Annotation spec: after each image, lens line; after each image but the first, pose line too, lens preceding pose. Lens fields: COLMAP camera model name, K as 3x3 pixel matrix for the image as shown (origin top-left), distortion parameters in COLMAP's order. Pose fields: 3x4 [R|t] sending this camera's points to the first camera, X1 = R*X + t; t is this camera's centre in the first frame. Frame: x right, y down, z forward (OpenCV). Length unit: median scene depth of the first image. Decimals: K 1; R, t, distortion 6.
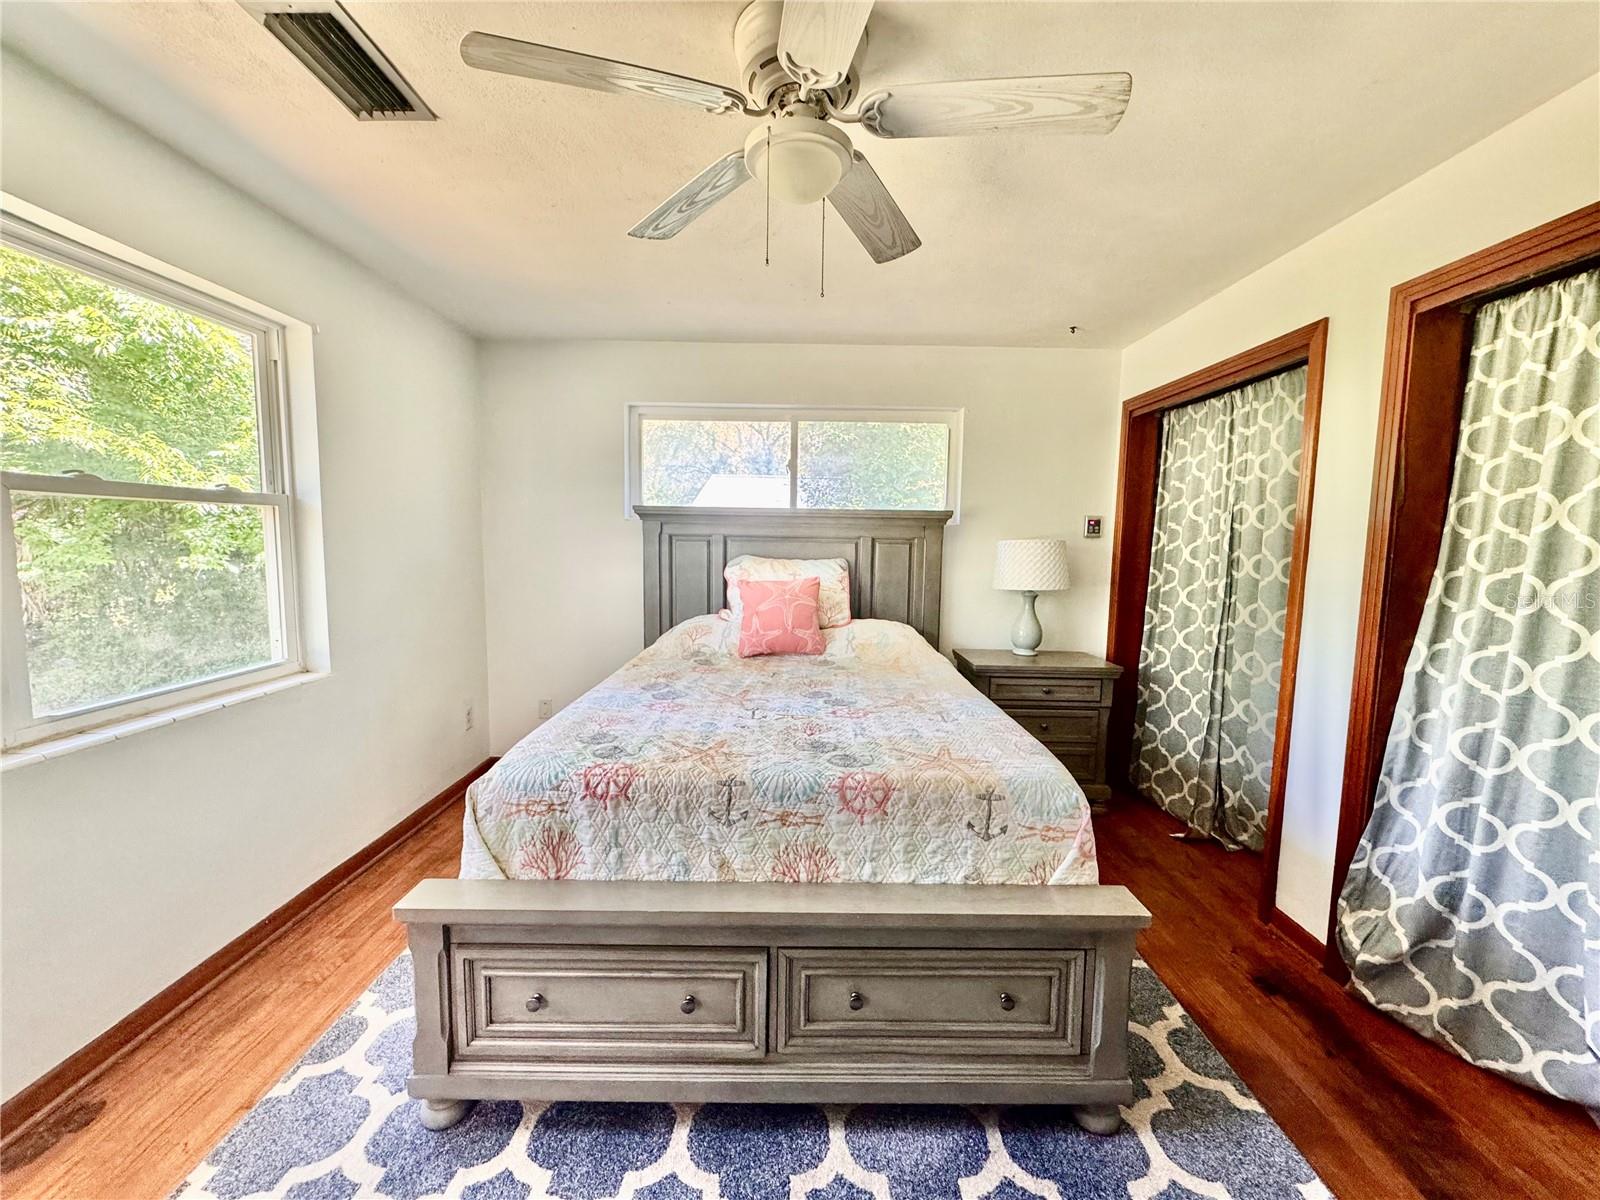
lens RADIAL K [[641.3, 0, 800.0], [0, 641.3, 600.0], [0, 0, 1]] dist [-0.002725, 0.000295]
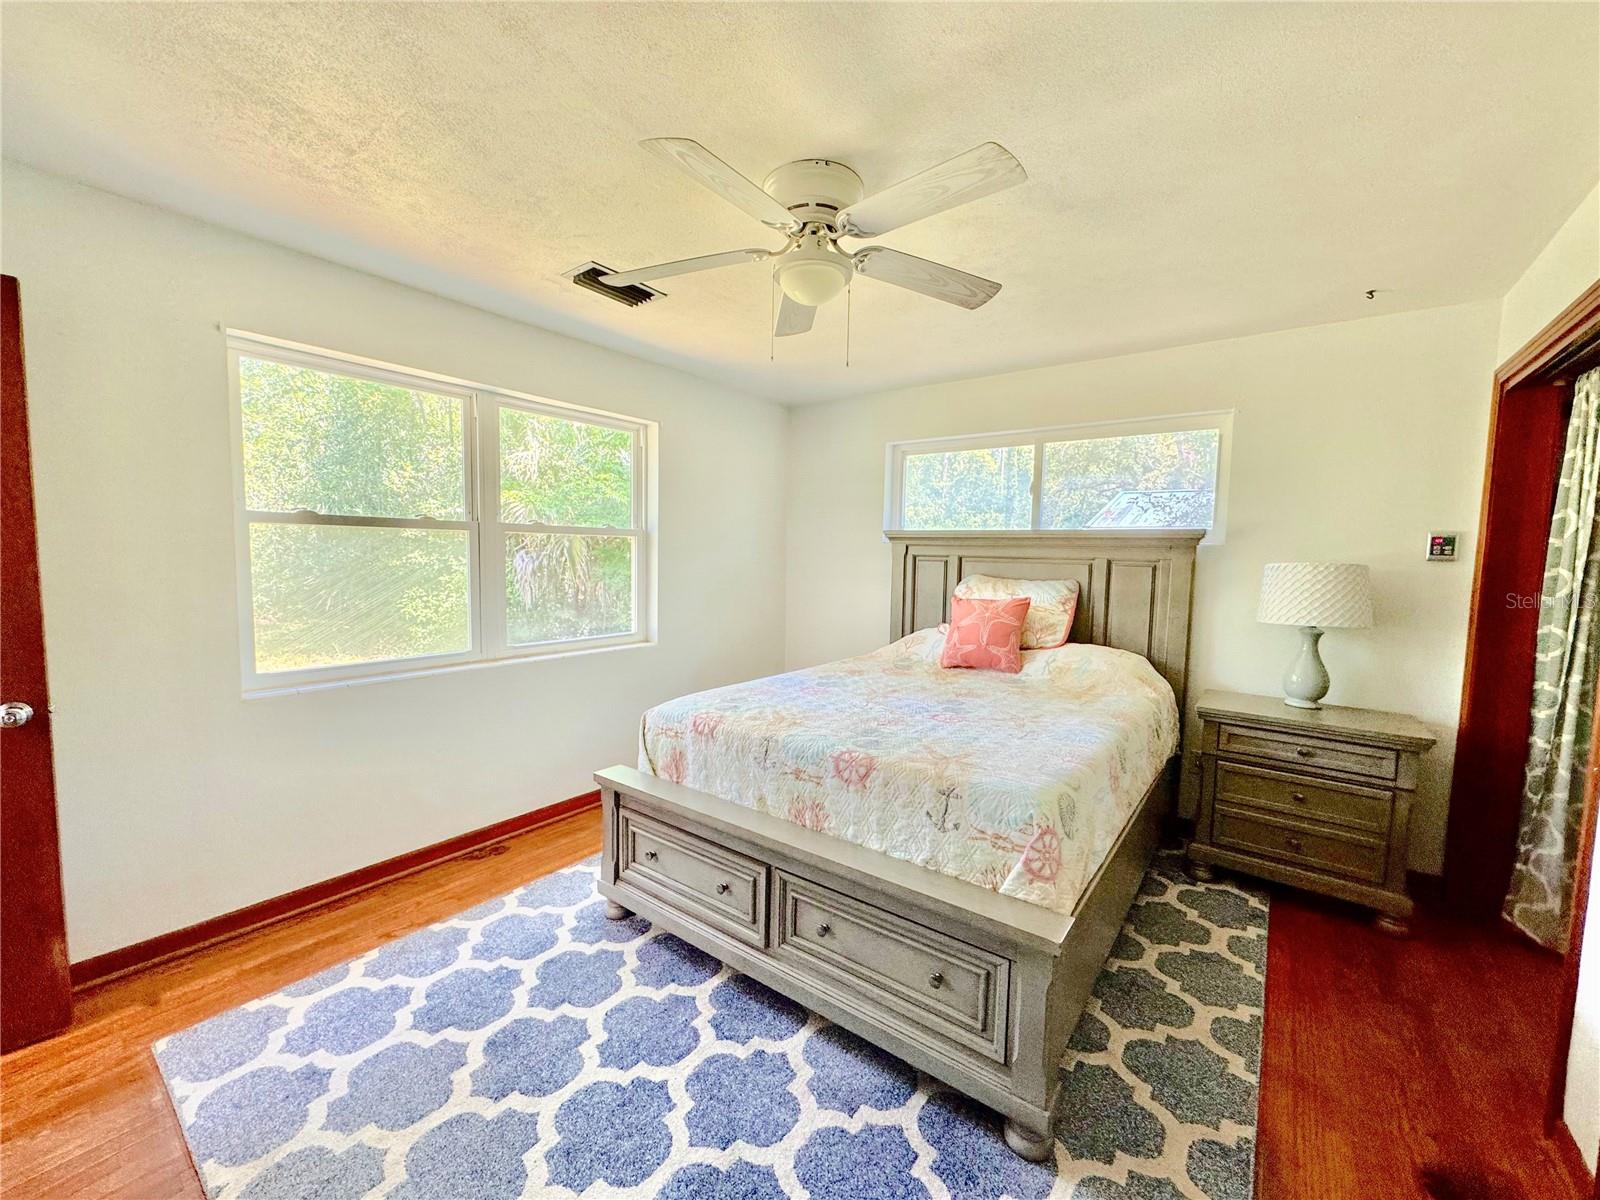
lens RADIAL K [[641.3, 0, 800.0], [0, 641.3, 600.0], [0, 0, 1]] dist [-0.002725, 0.000295]
pose [[0.793842, 0.045038, -0.606454, 0.742320], [-0.065297, 0.997801, -0.011372, 0.006010], [0.604609, 0.048627, 0.795037, -0.040960]]
